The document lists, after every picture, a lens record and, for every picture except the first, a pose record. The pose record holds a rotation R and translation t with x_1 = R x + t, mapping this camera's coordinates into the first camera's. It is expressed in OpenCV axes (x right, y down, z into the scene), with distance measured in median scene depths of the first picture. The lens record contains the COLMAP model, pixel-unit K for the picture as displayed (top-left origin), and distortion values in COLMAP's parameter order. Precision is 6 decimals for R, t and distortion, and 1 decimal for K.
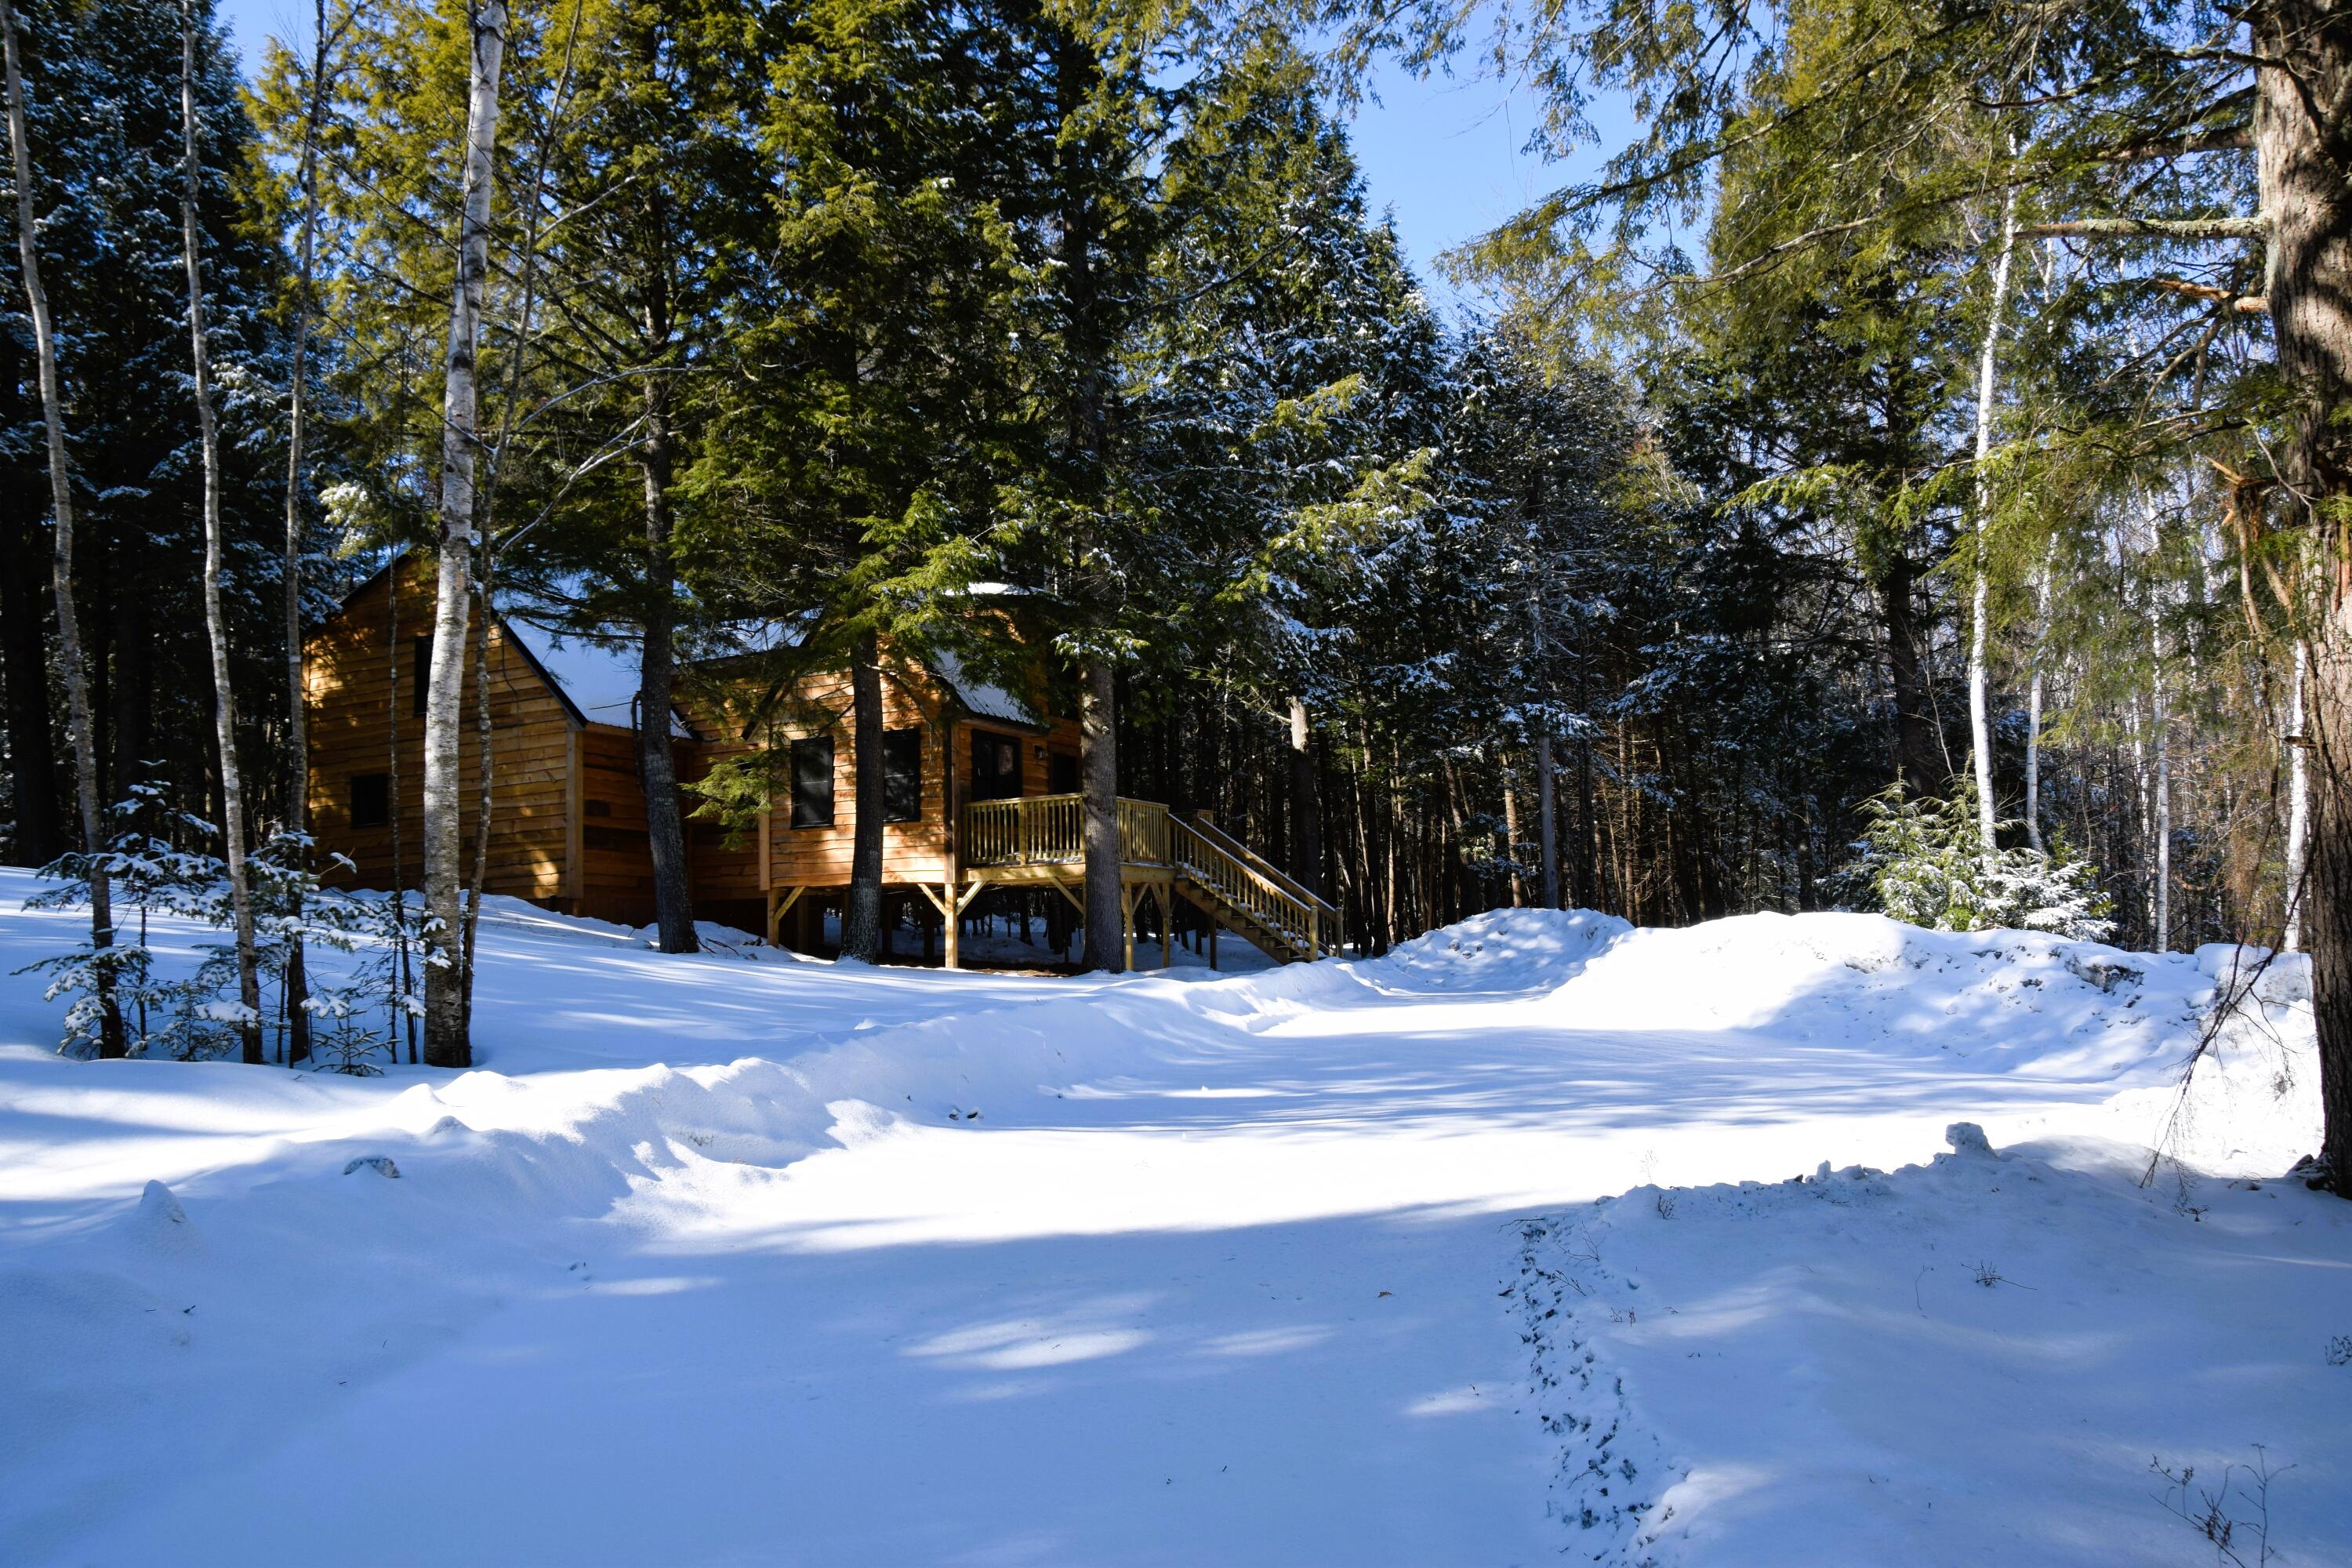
lens RADIAL K [[1845.5, 0, 1176.0], [0, 1845.5, 784.0], [0, 0, 1]] dist [-0.162823, 0.132055]
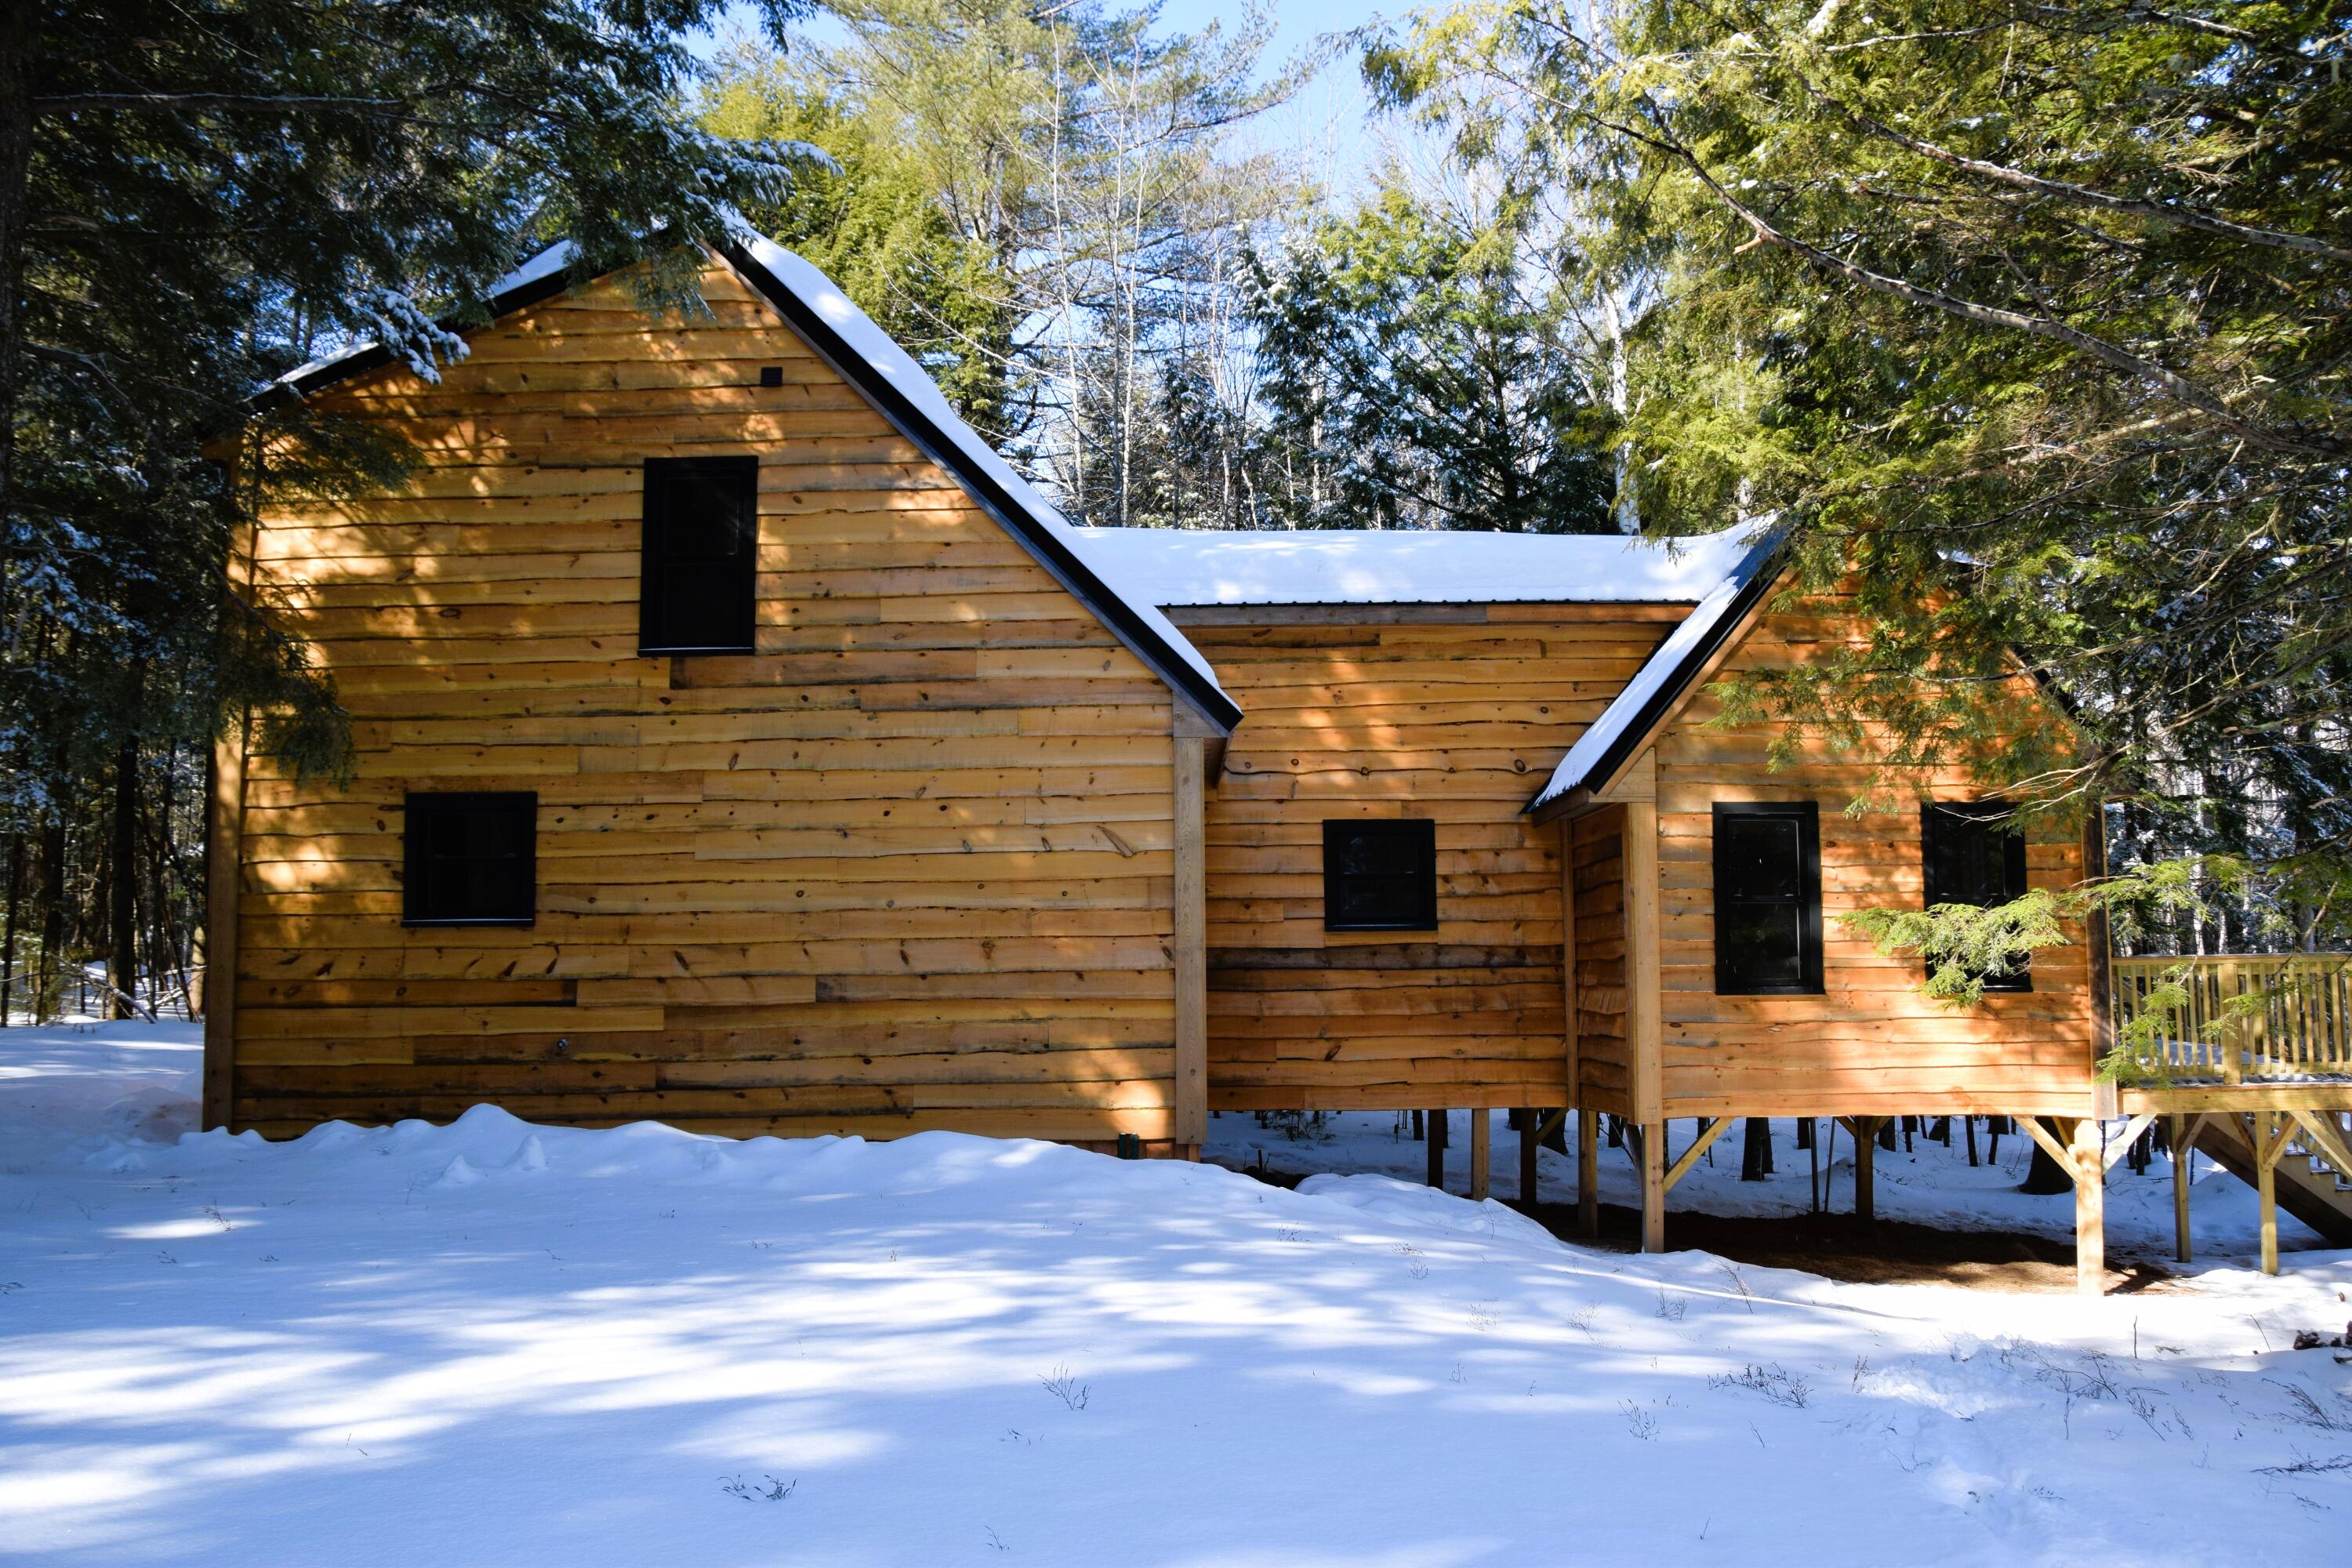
lens RADIAL K [[1845.5, 0, 1176.0], [0, 1845.5, 784.0], [0, 0, 1]] dist [-0.162823, 0.132055]
pose [[0.890470, 0.059585, 0.451124, -0.571958], [-0.066347, 0.997796, -0.000828, -0.019513], [-0.450179, -0.029193, 0.892461, 0.680370]]
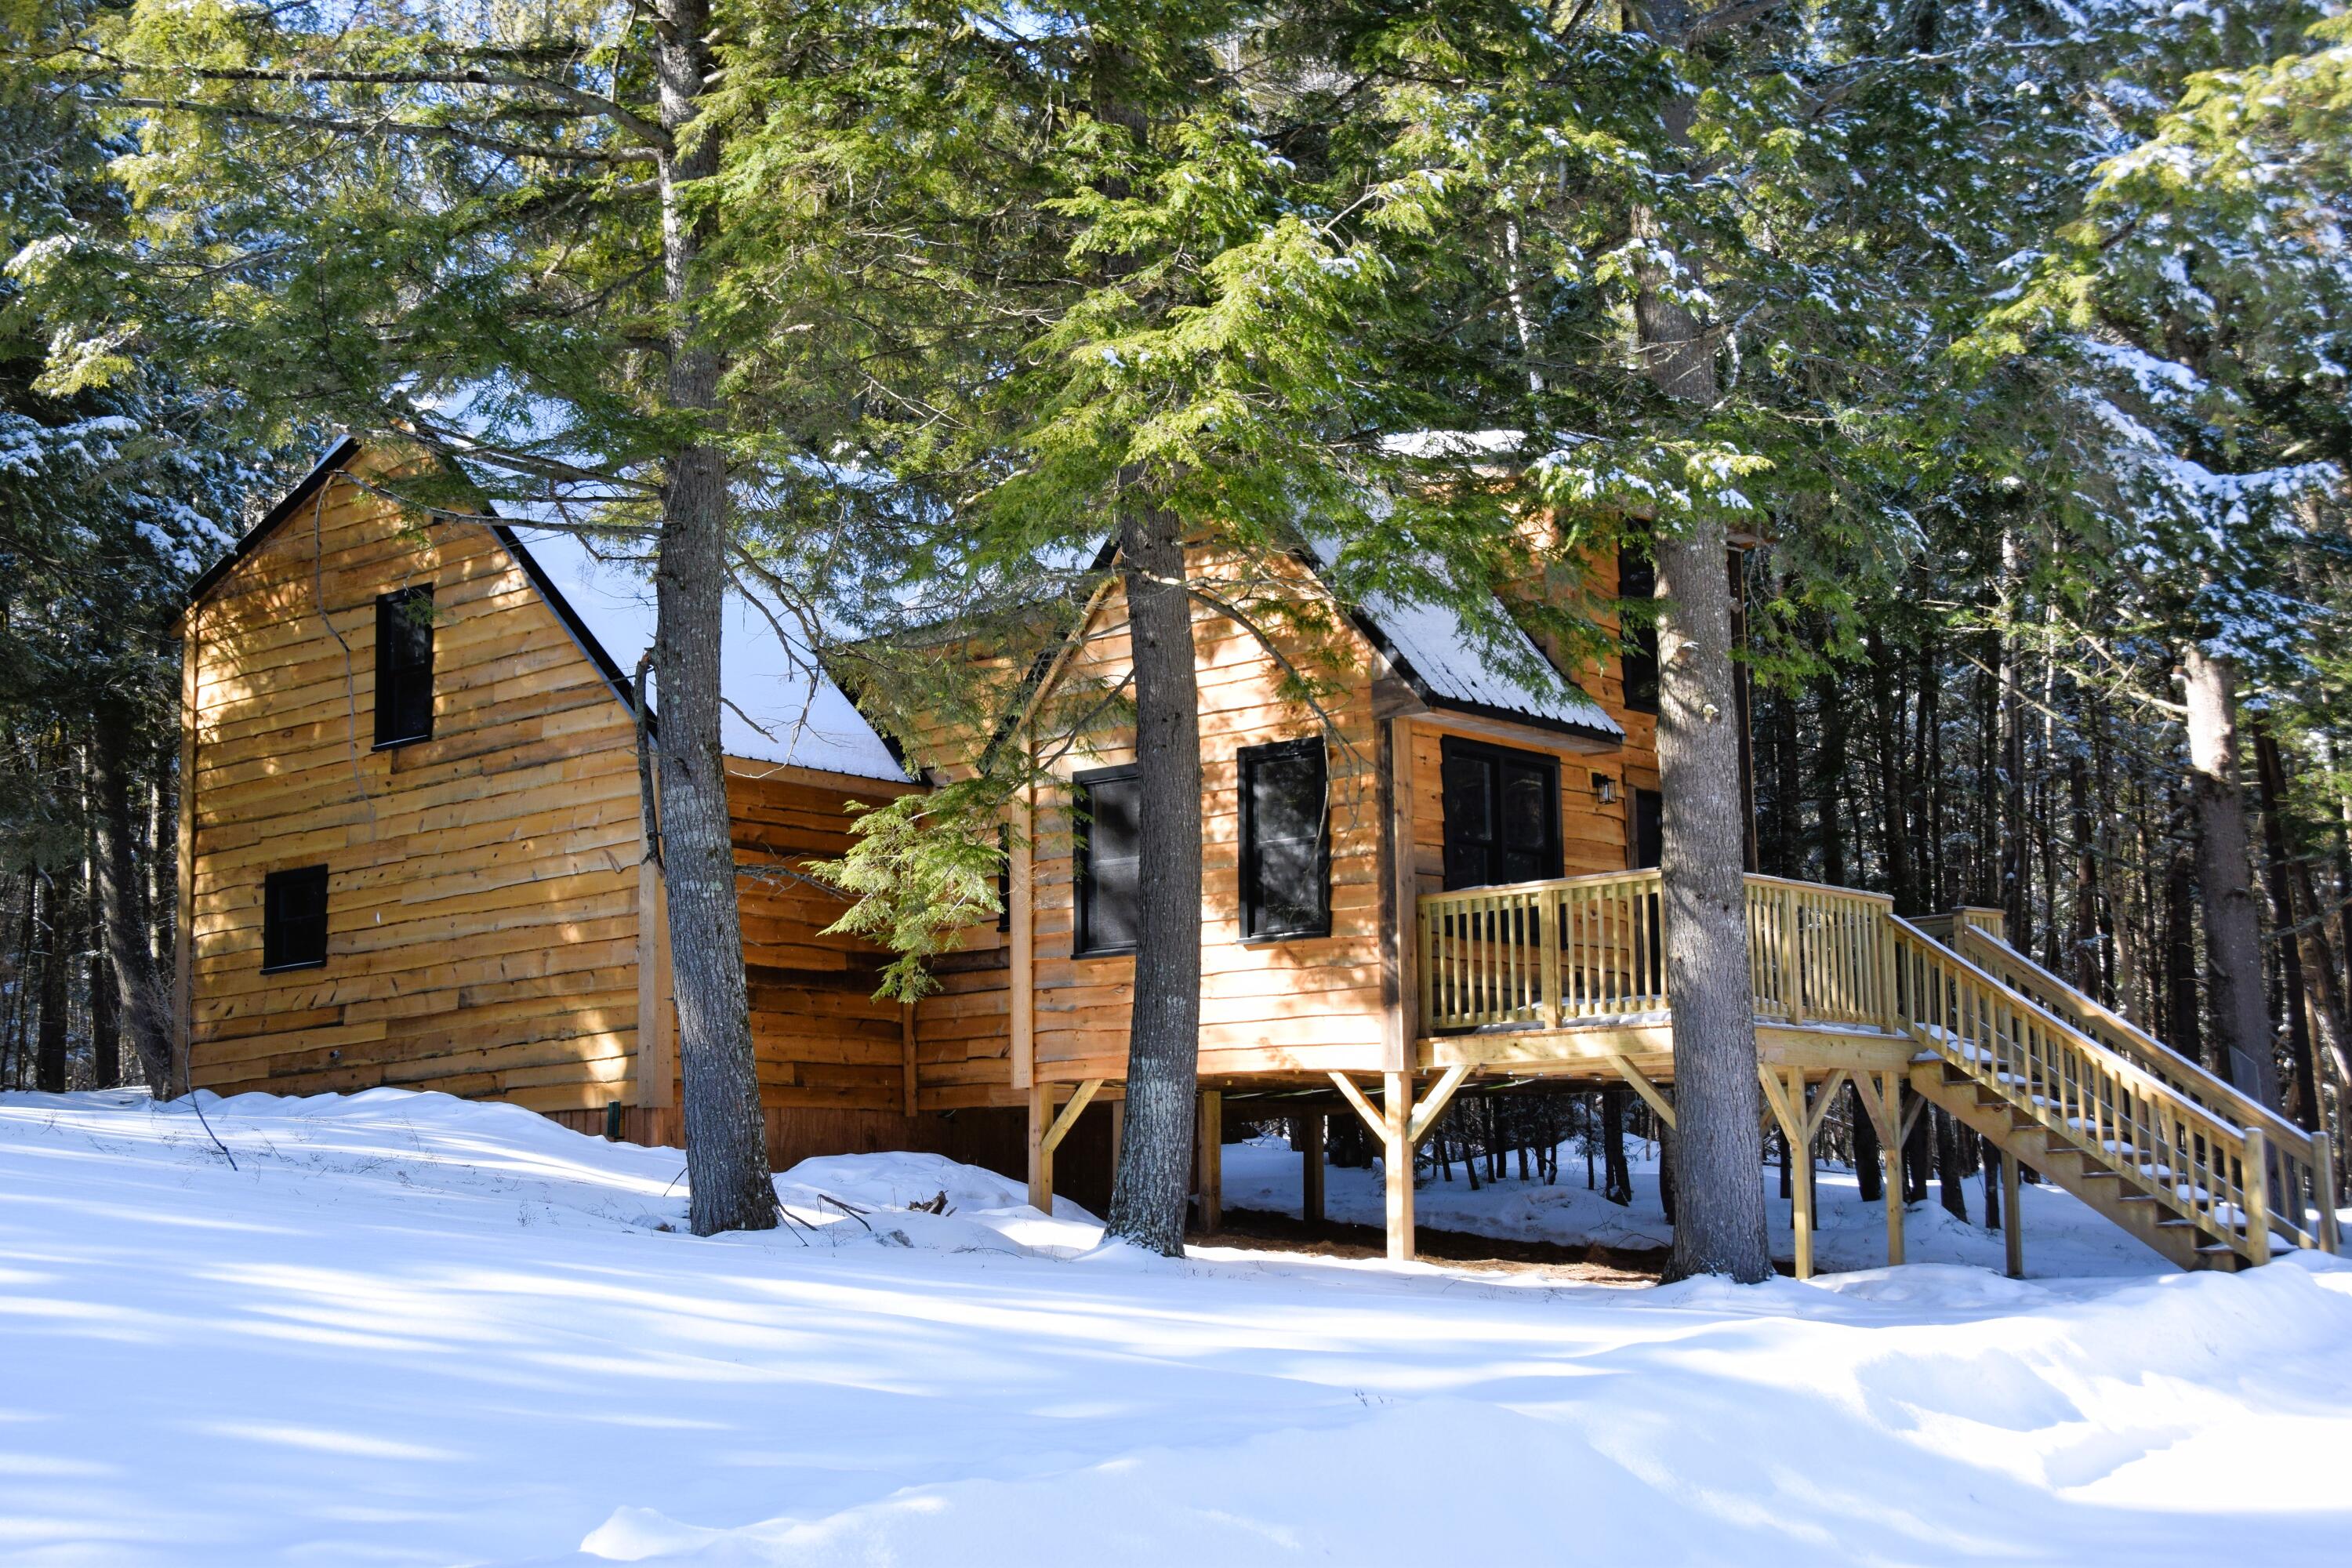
lens RADIAL K [[3107.0, 0, 1176.0], [0, 3107.0, 784.0], [0, 0, 1]] dist [0.005357, 0.794580]
pose [[0.966147, -0.025613, -0.256719, 0.024027], [0.015046, 0.998960, -0.043043, 0.015032], [0.257554, 0.037723, 0.965527, 0.240931]]
